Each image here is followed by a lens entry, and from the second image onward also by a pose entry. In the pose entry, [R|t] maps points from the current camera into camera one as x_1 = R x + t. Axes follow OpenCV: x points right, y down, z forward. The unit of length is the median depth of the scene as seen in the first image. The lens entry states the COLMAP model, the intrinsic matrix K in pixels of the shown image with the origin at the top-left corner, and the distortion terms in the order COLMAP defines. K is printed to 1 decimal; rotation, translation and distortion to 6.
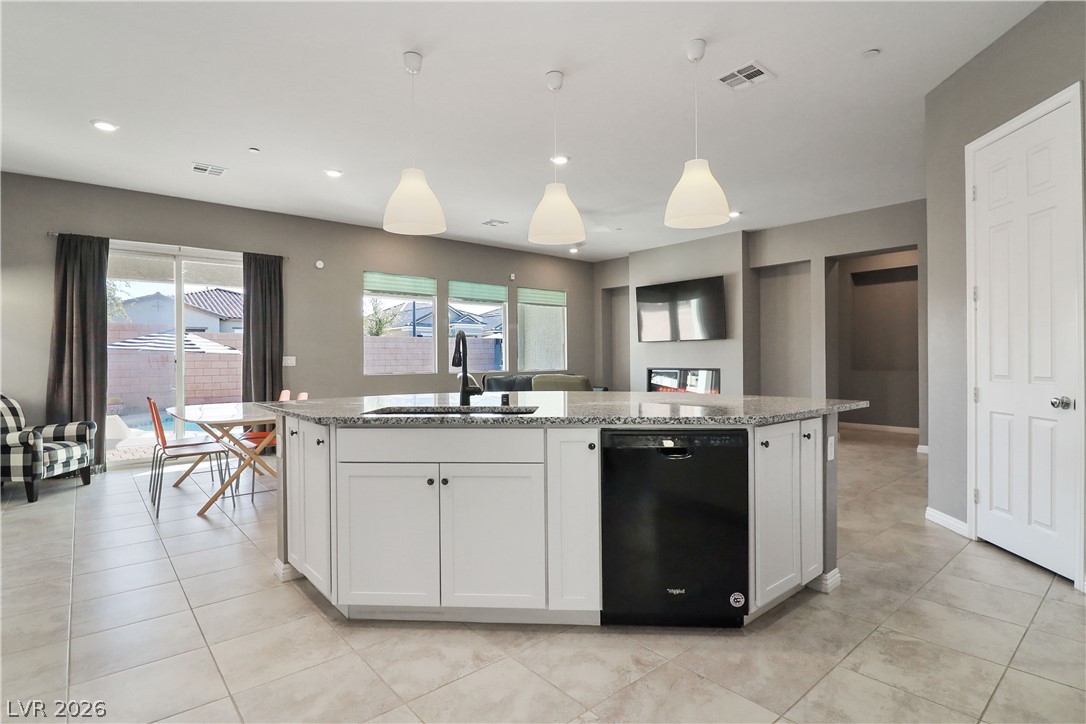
lens RADIAL K [[543.6, 0, 552.8], [0, 543.6, 358.2], [0, 0, 1]] dist [0.001442, -0.000844]
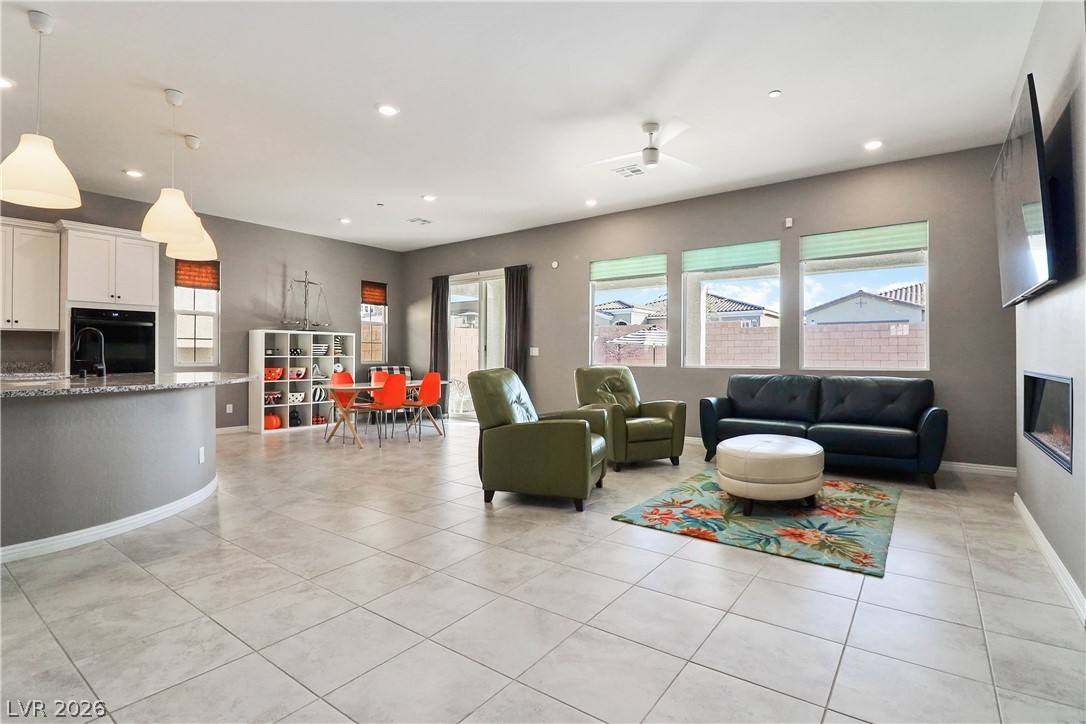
lens RADIAL K [[515.7, 0, 555.6], [0, 515.7, 352.9], [0, 0, 1]] dist [0.001773, -0.013760]
pose [[0.224456, 0.000237, -0.974484, 0.487331], [-0.002659, 0.999996, -0.000370, 0.006663], [0.974481, 0.002674, 0.224456, 0.622561]]
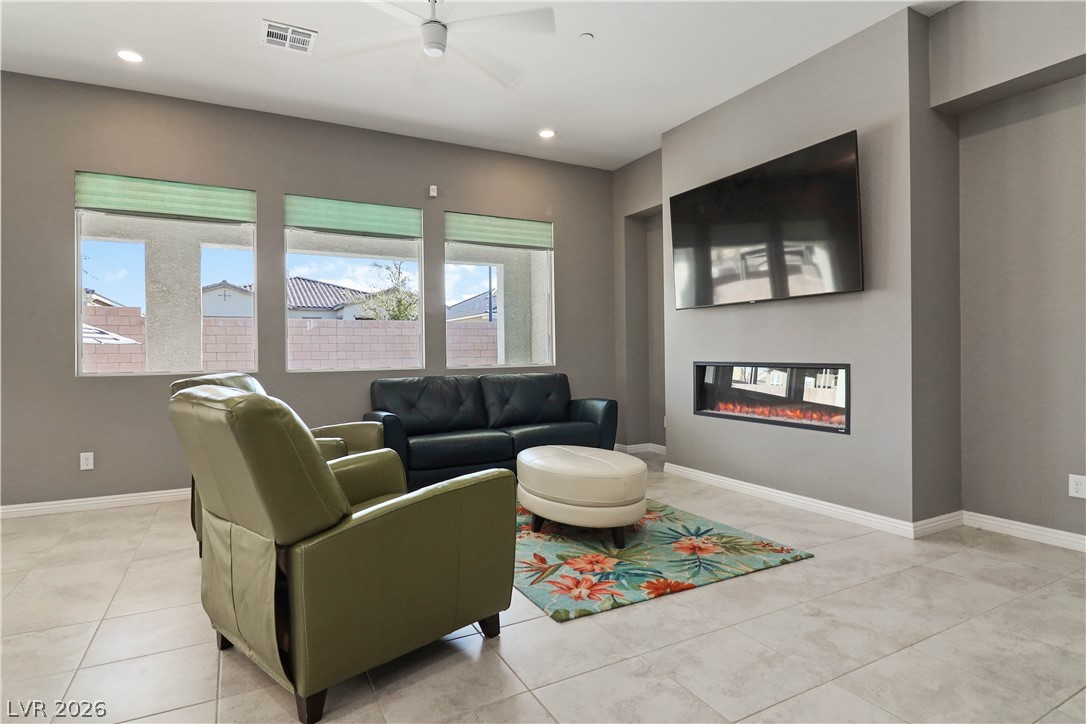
lens RADIAL K [[577.3, 0, 551.2], [0, 577.3, 356.0], [0, 0, 1]] dist [-0.005066, -0.002746]
pose [[0.974779, -0.004262, -0.223133, 0.174003], [0.006077, 0.999954, 0.007447, 0.008842], [0.223091, -0.008615, 0.974759, 0.496864]]
